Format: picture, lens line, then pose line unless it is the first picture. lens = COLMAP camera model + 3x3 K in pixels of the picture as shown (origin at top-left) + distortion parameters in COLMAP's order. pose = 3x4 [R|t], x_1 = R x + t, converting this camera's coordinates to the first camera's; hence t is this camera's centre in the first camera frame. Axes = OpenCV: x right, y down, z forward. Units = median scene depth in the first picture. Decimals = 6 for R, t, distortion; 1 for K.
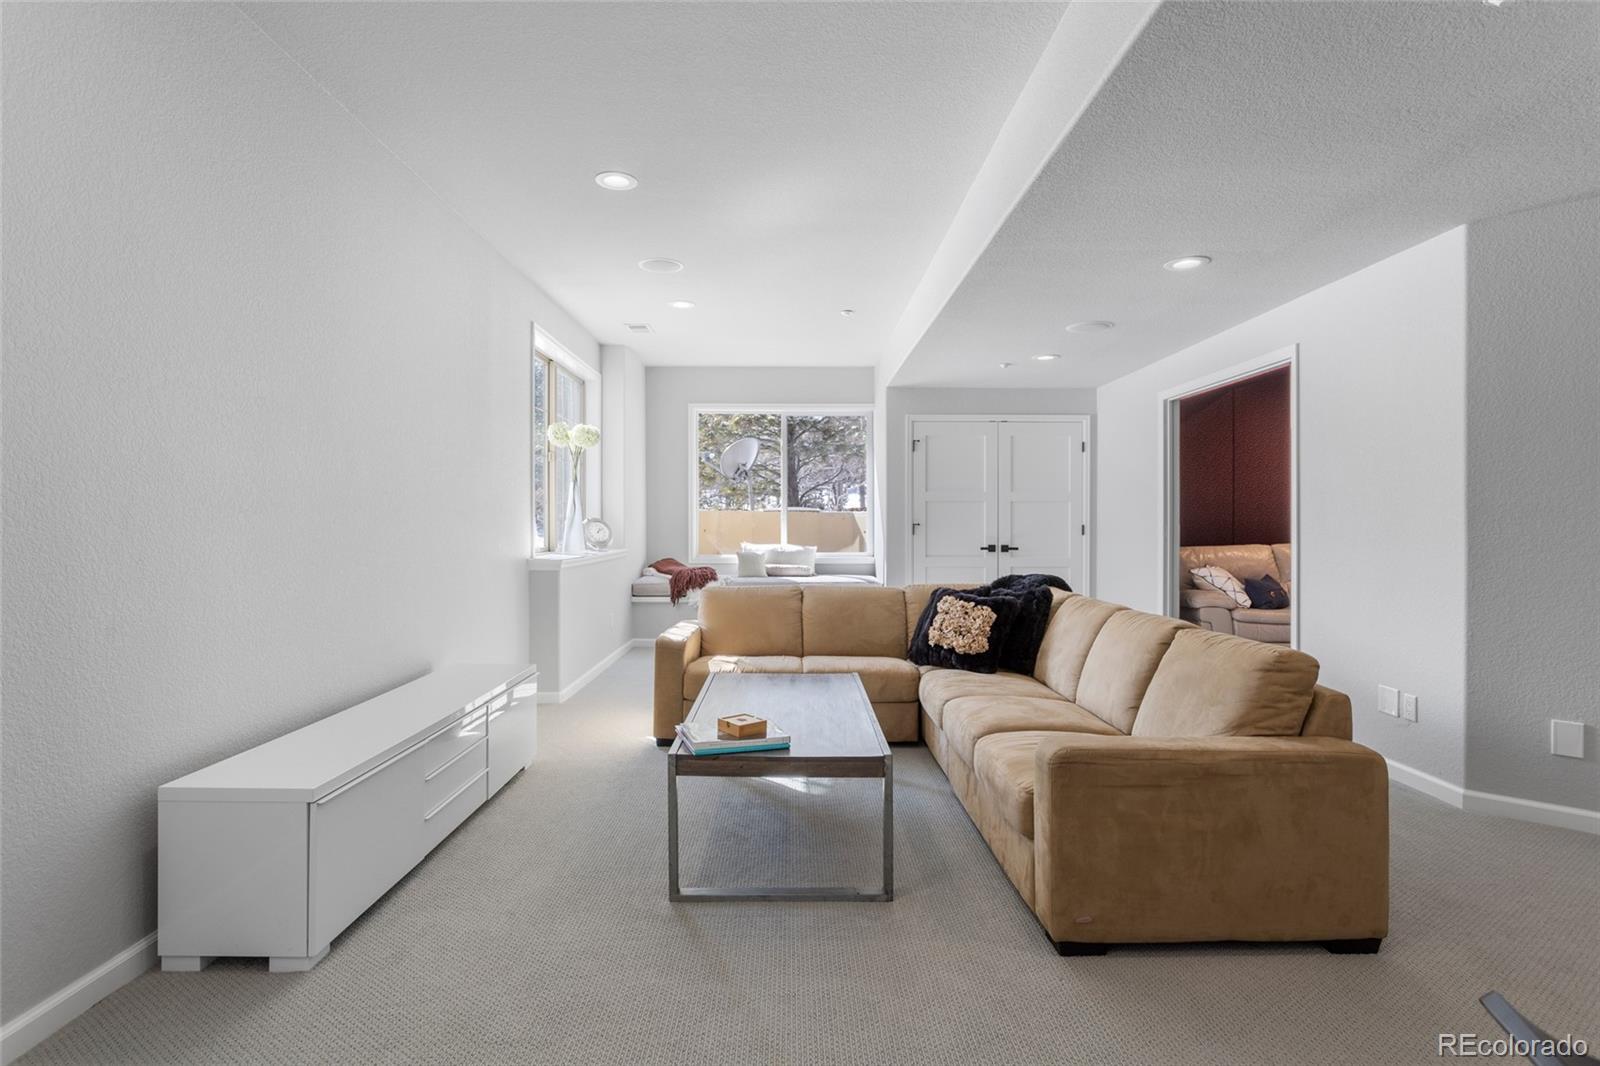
lens RADIAL K [[815.5, 0, 794.2], [0, 815.5, 525.8], [0, 0, 1]] dist [-0.003753, 0.001787]
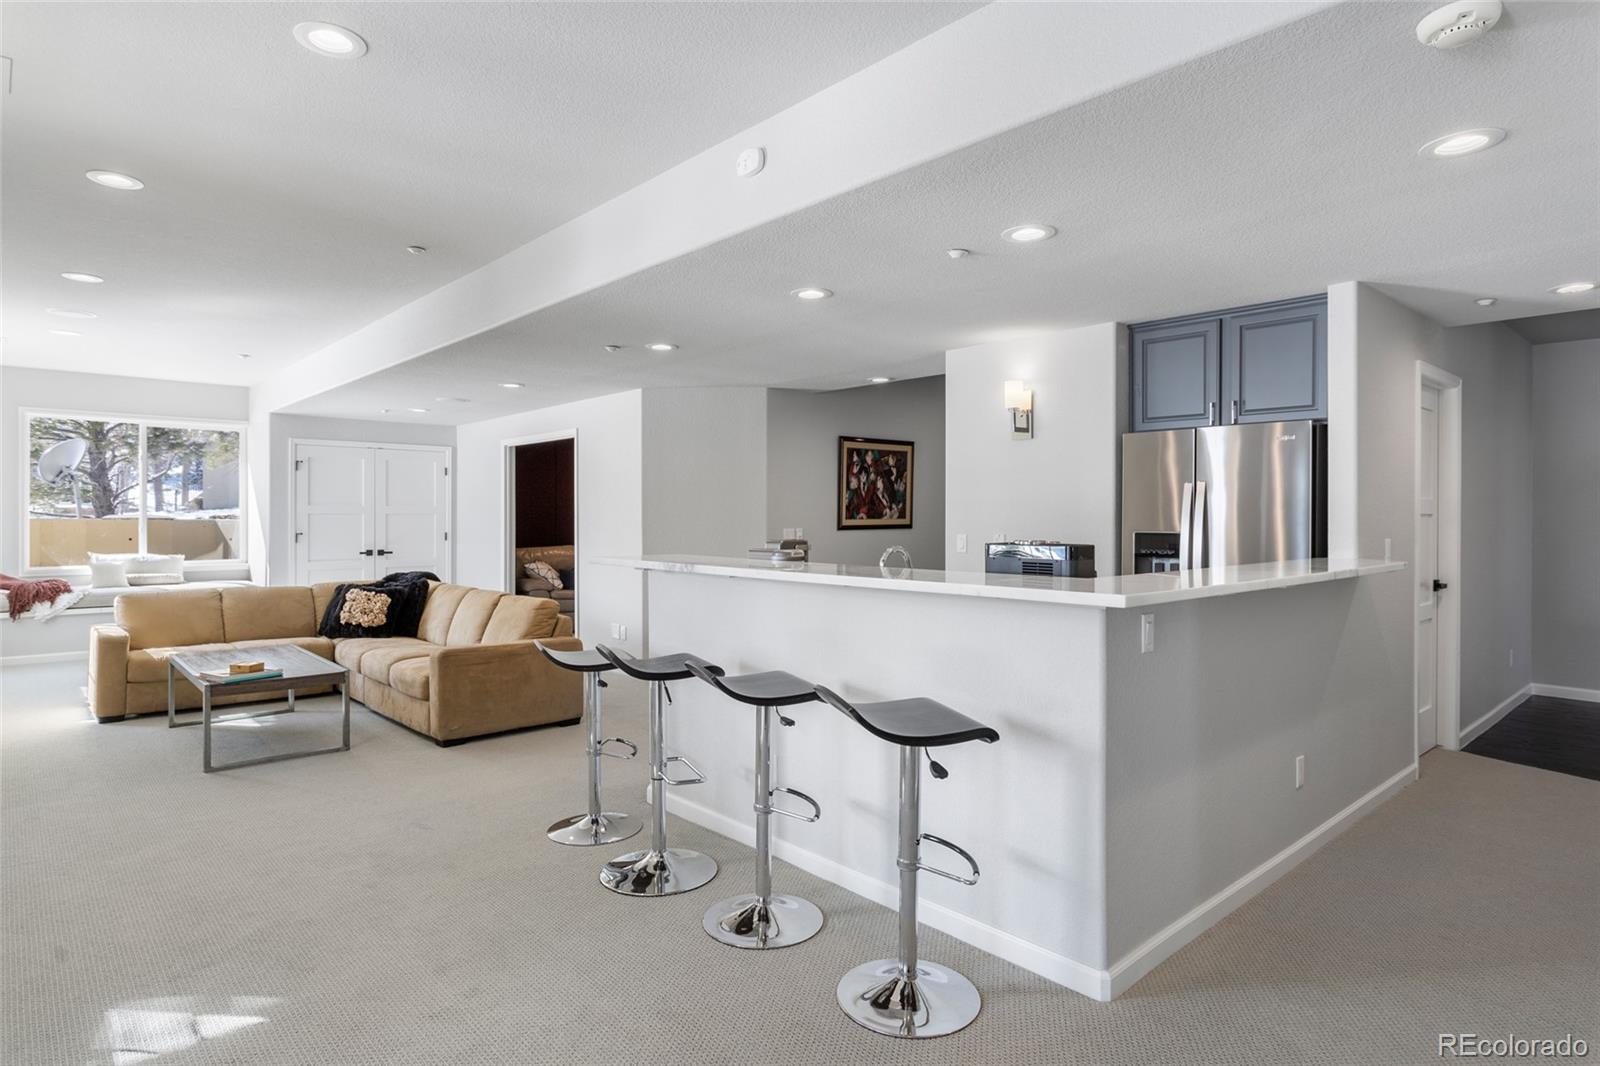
lens RADIAL K [[876.4, 0, 795.7], [0, 876.4, 523.4], [0, 0, 1]] dist [0.000448, 0.001220]
pose [[0.747089, -0.004499, 0.664708, -0.227272], [0.002610, 0.999989, 0.003835, -0.029386], [-0.664719, -0.001131, 0.747093, -0.594913]]
